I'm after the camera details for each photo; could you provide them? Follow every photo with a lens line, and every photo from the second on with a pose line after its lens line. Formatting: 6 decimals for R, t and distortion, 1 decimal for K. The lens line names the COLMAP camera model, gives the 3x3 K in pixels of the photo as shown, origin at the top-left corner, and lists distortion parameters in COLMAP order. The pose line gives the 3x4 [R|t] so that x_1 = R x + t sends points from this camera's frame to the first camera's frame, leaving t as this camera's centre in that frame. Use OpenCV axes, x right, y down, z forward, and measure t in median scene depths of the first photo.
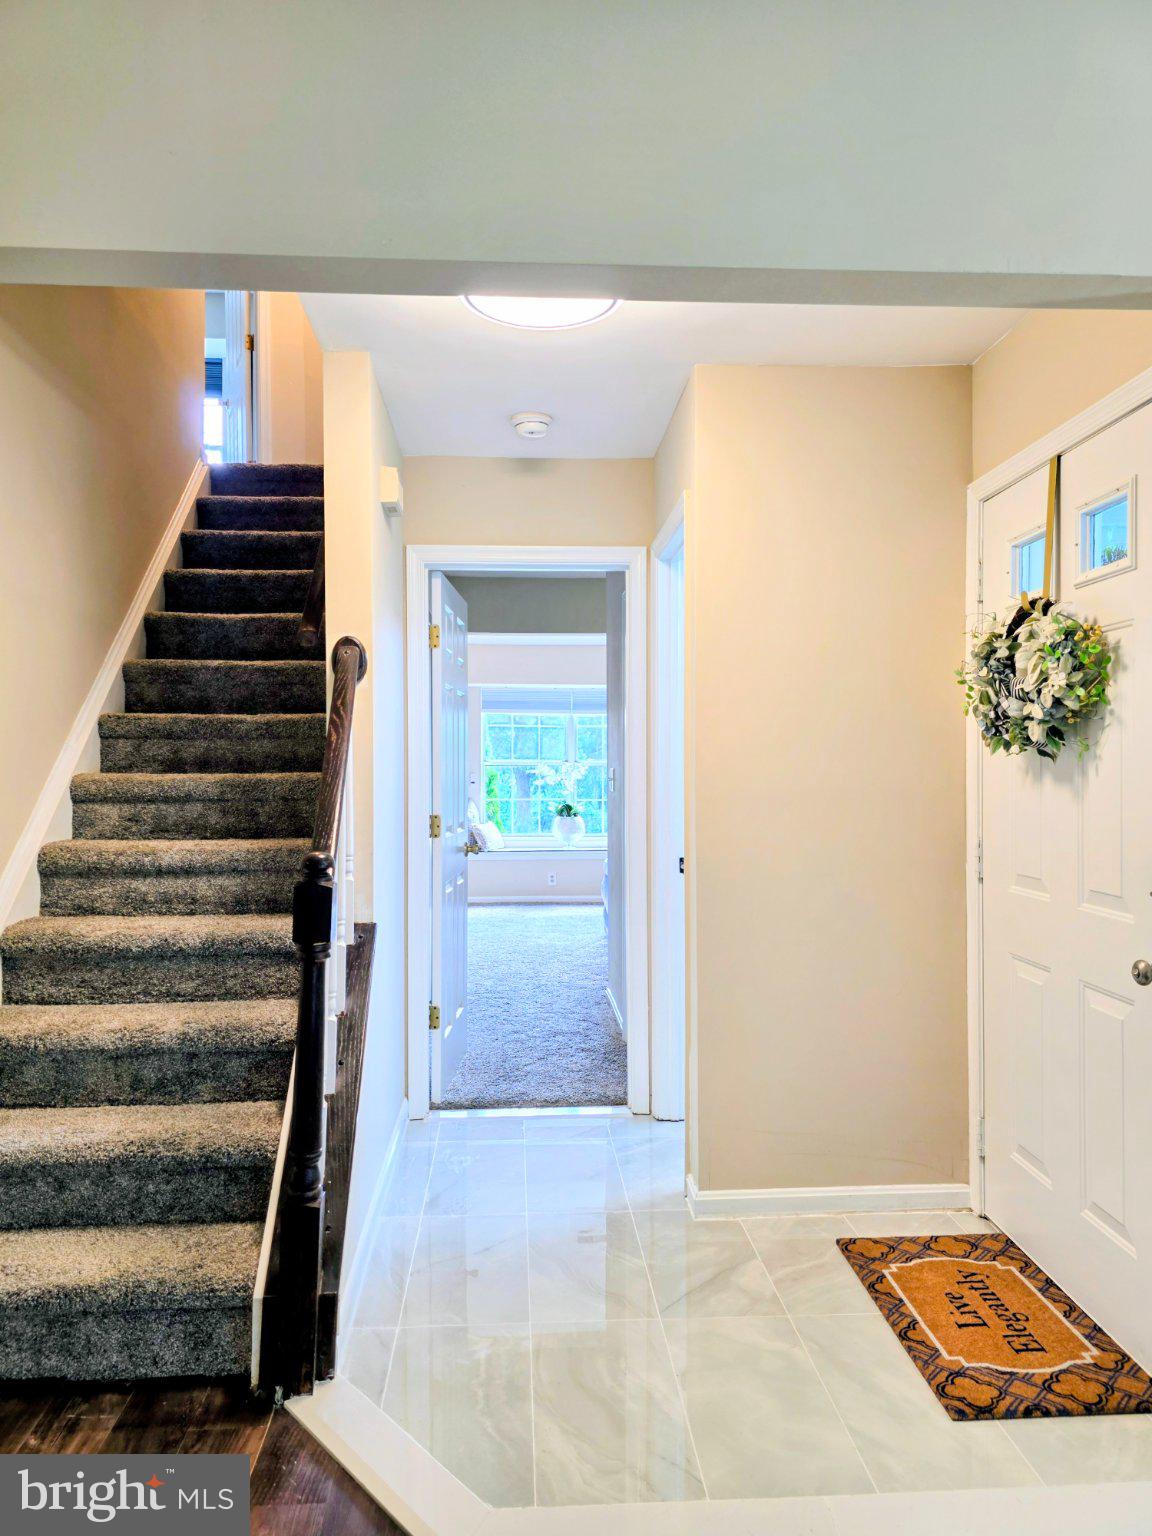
lens RADIAL K [[1023.0, 0, 576.0], [0, 1023.0, 768.0], [0, 0, 1]] dist [0.003249, 0.000065]
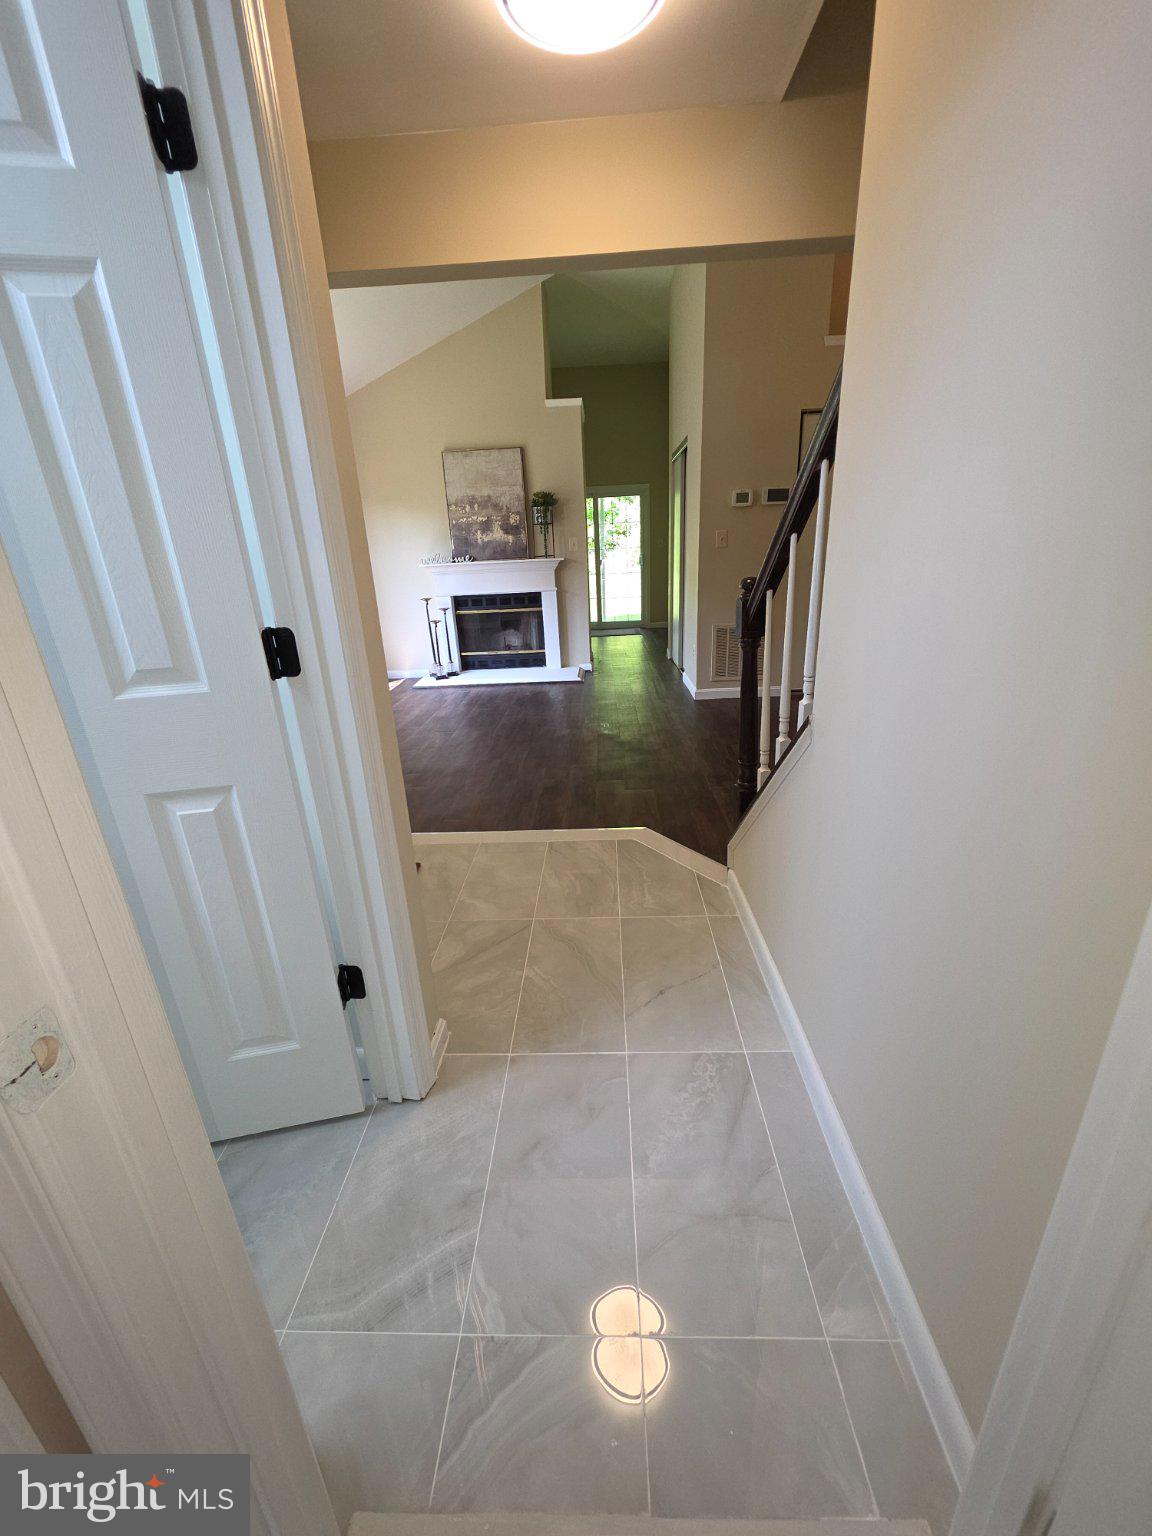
lens RADIAL K [[605.2, 0, 576.0], [0, 605.2, 768.0], [0, 0, 1]] dist [-0.000053, -0.000051]
pose [[-0.994102, 0.012283, 0.107753, -0.071513], [0.047936, 0.941005, 0.334981, 0.028138], [-0.097281, 0.338170, -0.936043, 1.587394]]
